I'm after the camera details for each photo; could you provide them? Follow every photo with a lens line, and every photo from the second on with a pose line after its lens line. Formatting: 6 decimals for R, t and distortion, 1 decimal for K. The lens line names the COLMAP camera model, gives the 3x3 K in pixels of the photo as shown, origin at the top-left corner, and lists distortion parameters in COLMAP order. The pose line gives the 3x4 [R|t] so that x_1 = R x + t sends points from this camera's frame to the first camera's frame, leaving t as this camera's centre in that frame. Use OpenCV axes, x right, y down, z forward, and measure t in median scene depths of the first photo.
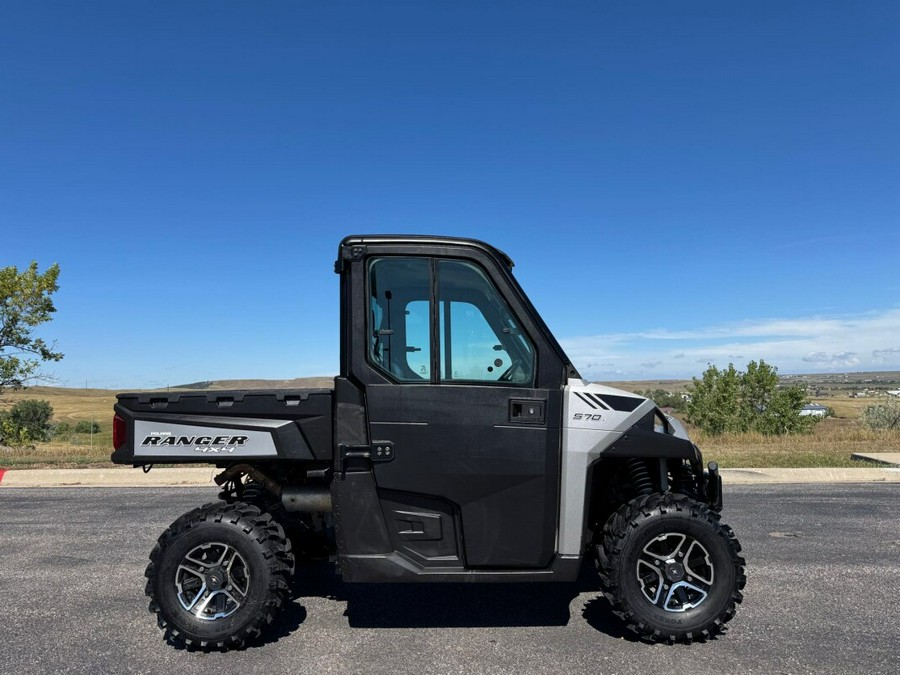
lens RADIAL K [[640.5, 0, 453.9], [0, 640.5, 337.0], [0, 0, 1]] dist [0.060899, -0.076987]
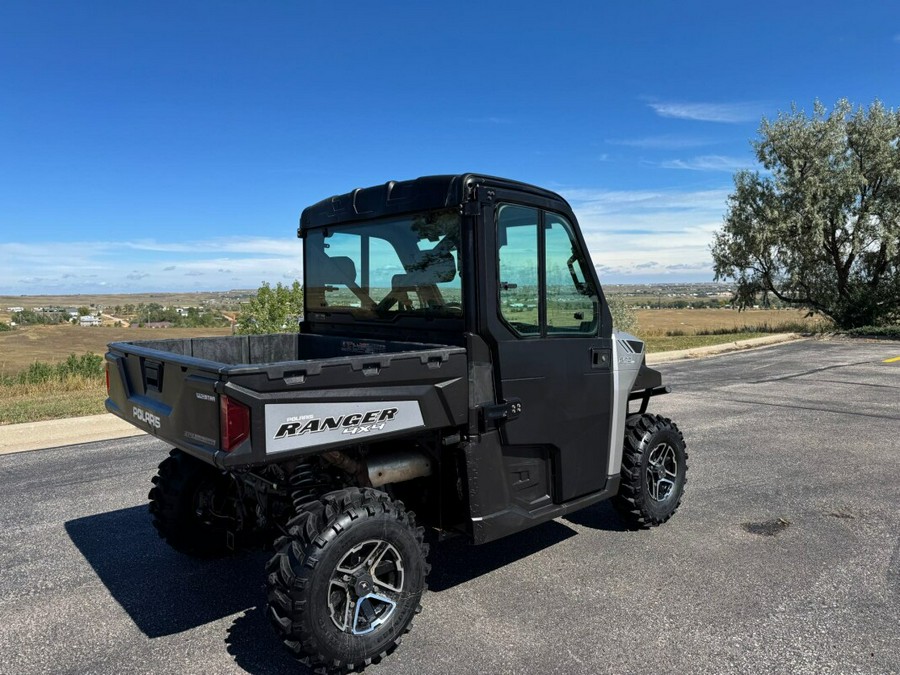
lens RADIAL K [[633.5, 0, 450.0], [0, 633.5, 337.5], [0, 0, 1]] dist [0.098315, -0.126598]
pose [[0.729930, -0.040731, 0.682307, -0.819966], [-0.051604, 0.992090, 0.114429, -0.033091], [-0.681571, -0.118735, 0.722055, 0.372395]]
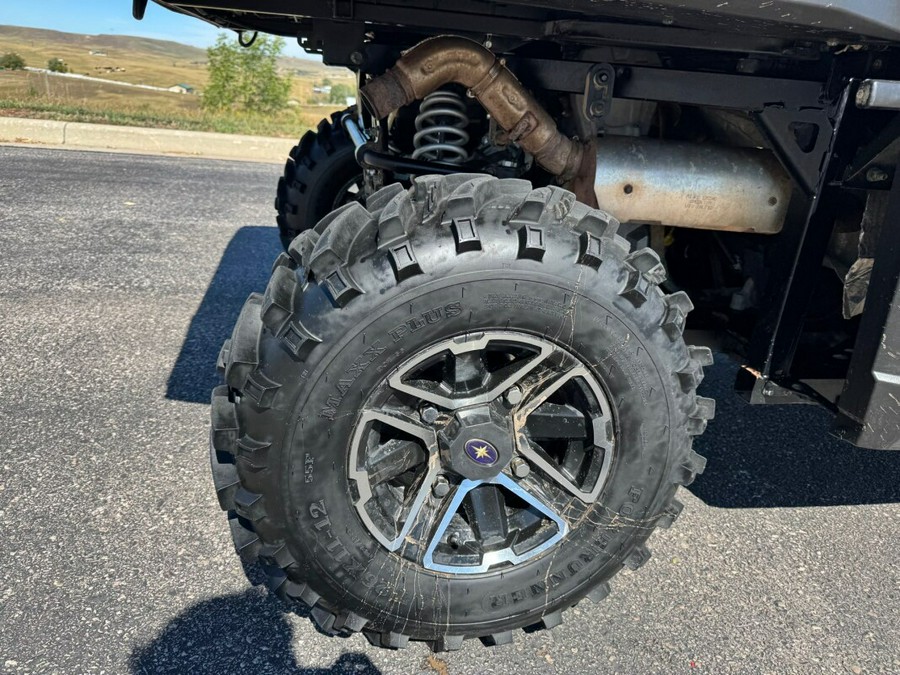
lens RADIAL K [[640.5, 0, 453.9], [0, 640.5, 337.0], [0, 0, 1]] dist [0.060899, -0.076987]
pose [[0.968641, 0.013831, 0.248080, -0.444985], [-0.122308, 0.895645, 0.427622, 0.210534], [-0.216278, -0.444554, 0.869250, 0.772397]]
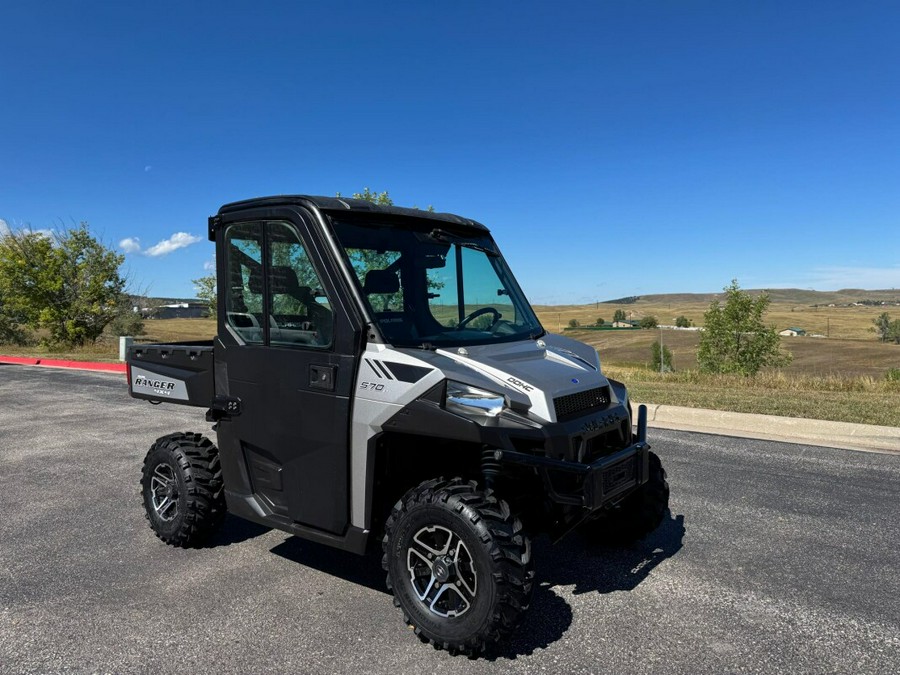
lens RADIAL K [[633.5, 0, 450.0], [0, 633.5, 337.5], [0, 0, 1]] dist [0.098315, -0.126598]
pose [[0.793627, 0.019847, -0.608081, 0.832898], [0.061748, 0.991679, 0.112956, -0.038325], [0.605264, -0.127192, 0.785798, 0.365284]]
